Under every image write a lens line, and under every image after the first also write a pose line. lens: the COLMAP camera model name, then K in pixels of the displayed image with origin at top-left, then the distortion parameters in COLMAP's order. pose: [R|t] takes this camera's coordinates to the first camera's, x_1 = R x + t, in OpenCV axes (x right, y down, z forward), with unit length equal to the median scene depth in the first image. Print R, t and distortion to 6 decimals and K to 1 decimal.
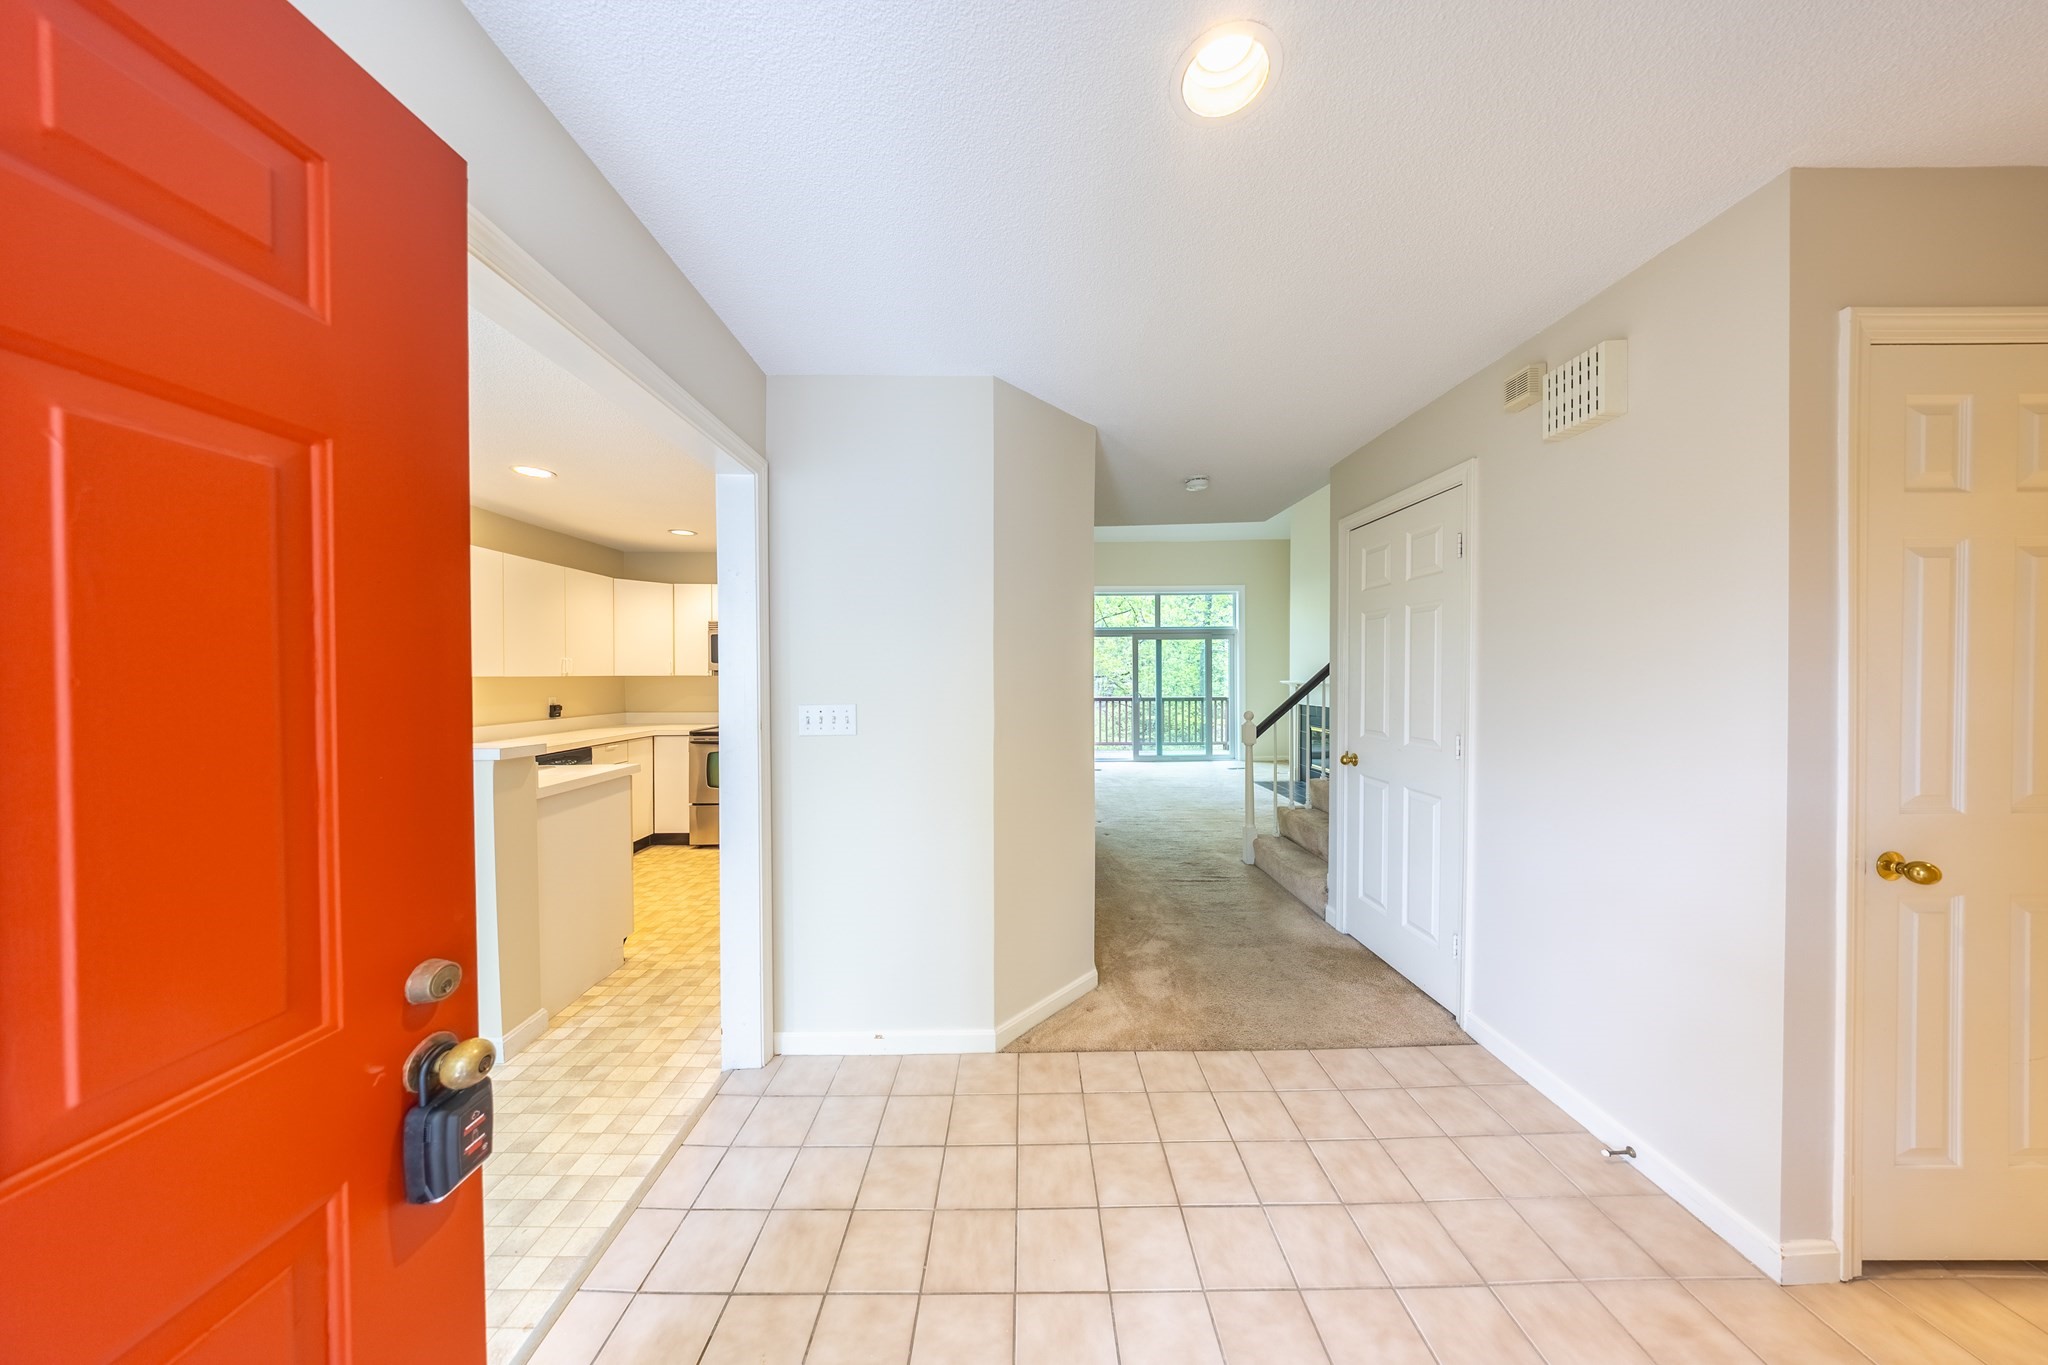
lens RADIAL K [[591.4, 0, 1035.4], [0, 591.4, 679.8], [0, 0, 1]] dist [0.000920, -0.000048]
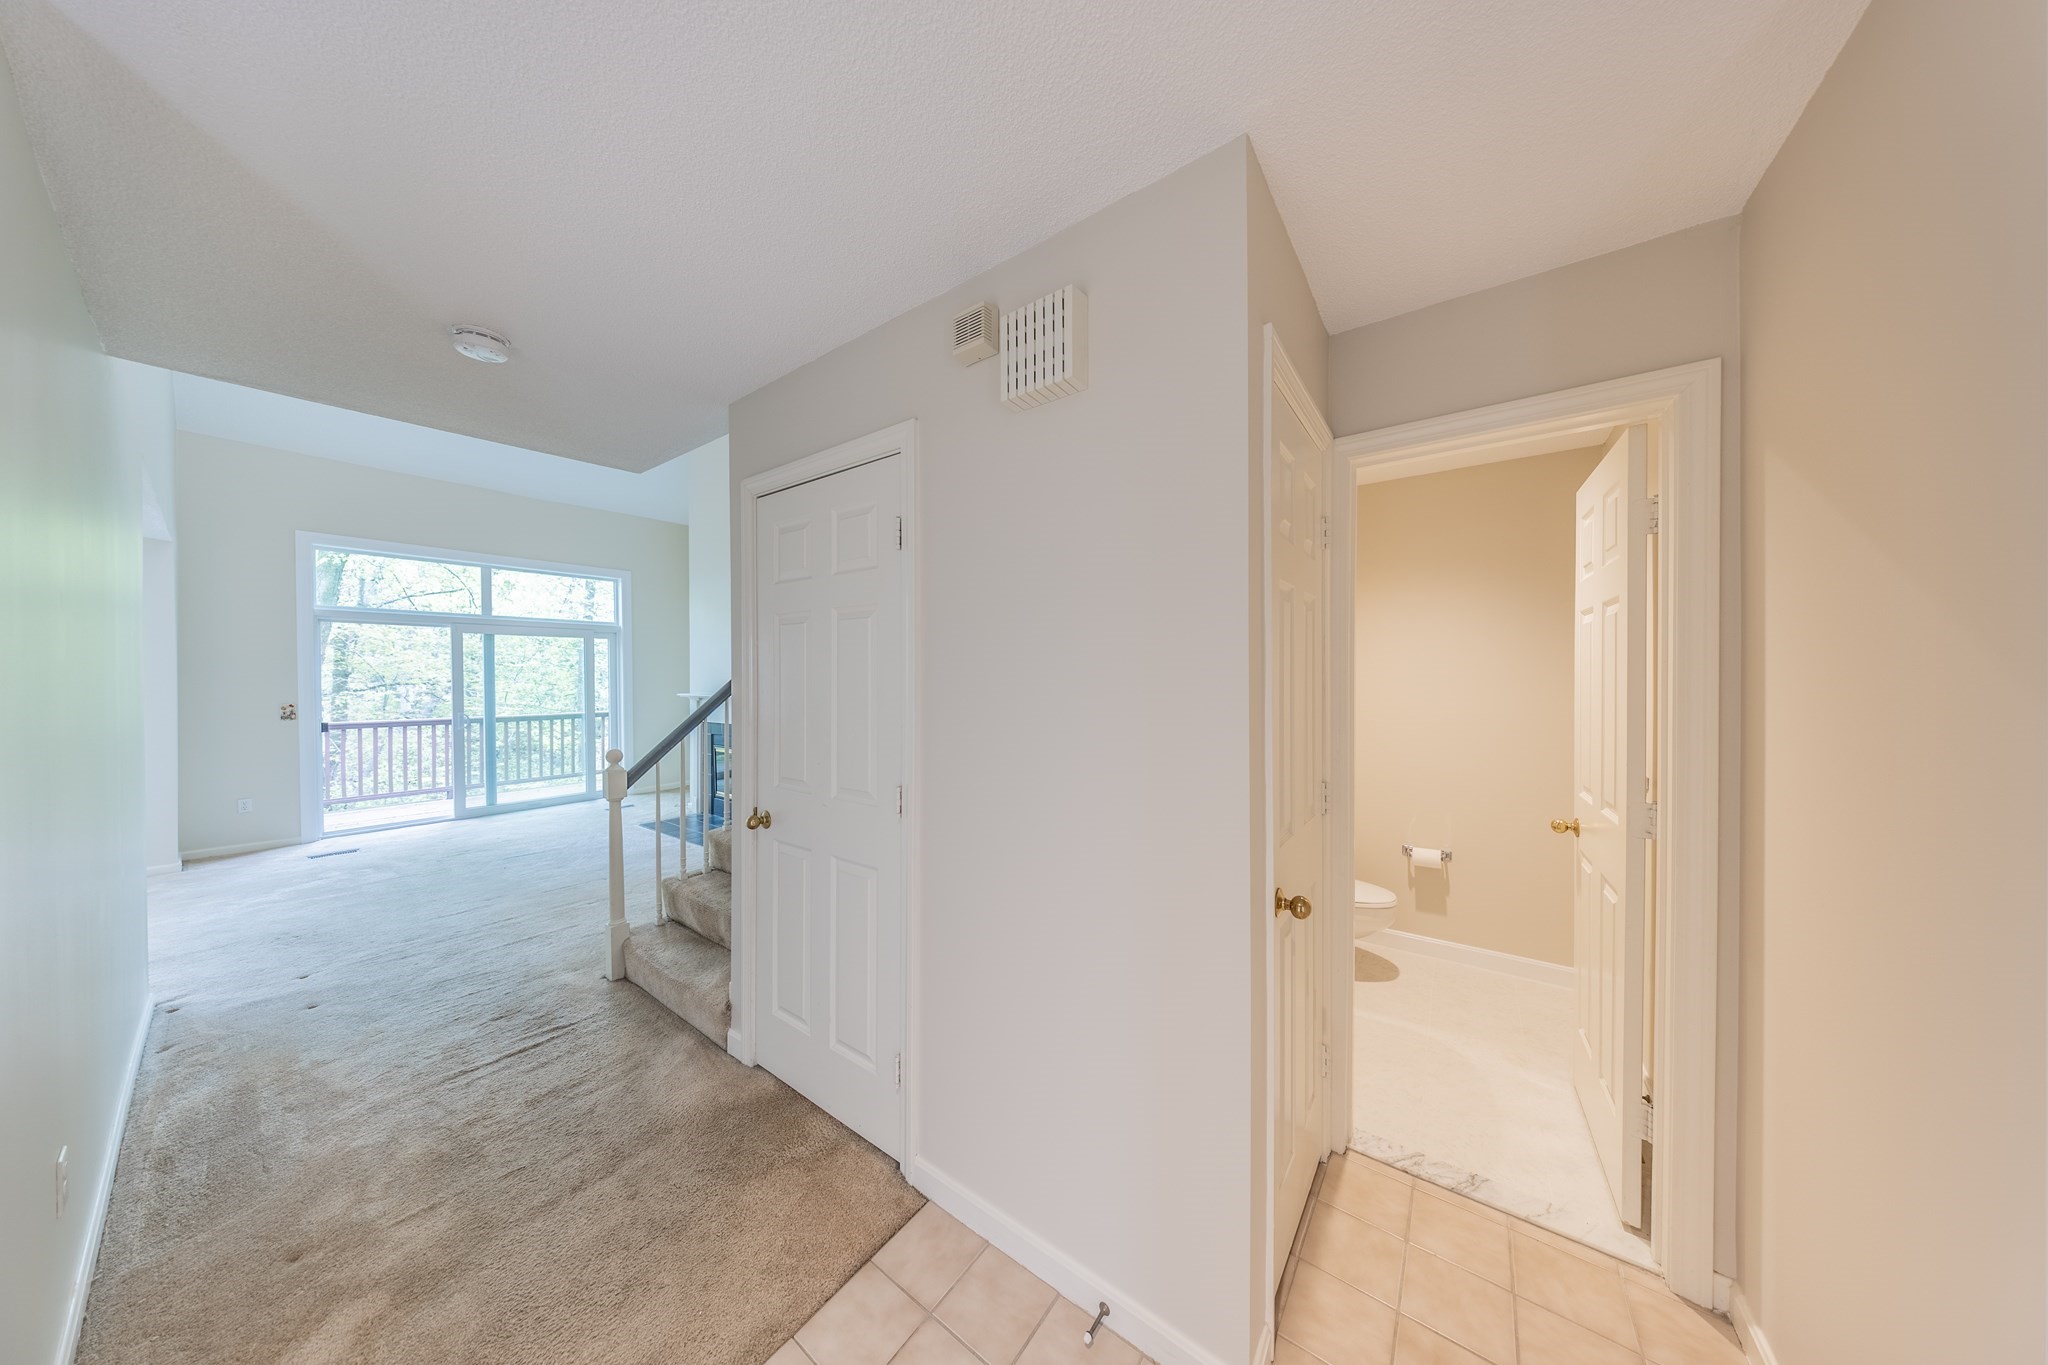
lens RADIAL K [[606.5, 0, 1024.9], [0, 606.5, 680.6], [0, 0, 1]] dist [-0.001170, -0.000159]
pose [[0.619073, -0.004892, 0.785318, 0.142376], [0.009956, 0.999949, -0.001620, -0.025517], [-0.785271, 0.008822, 0.619090, 0.268010]]
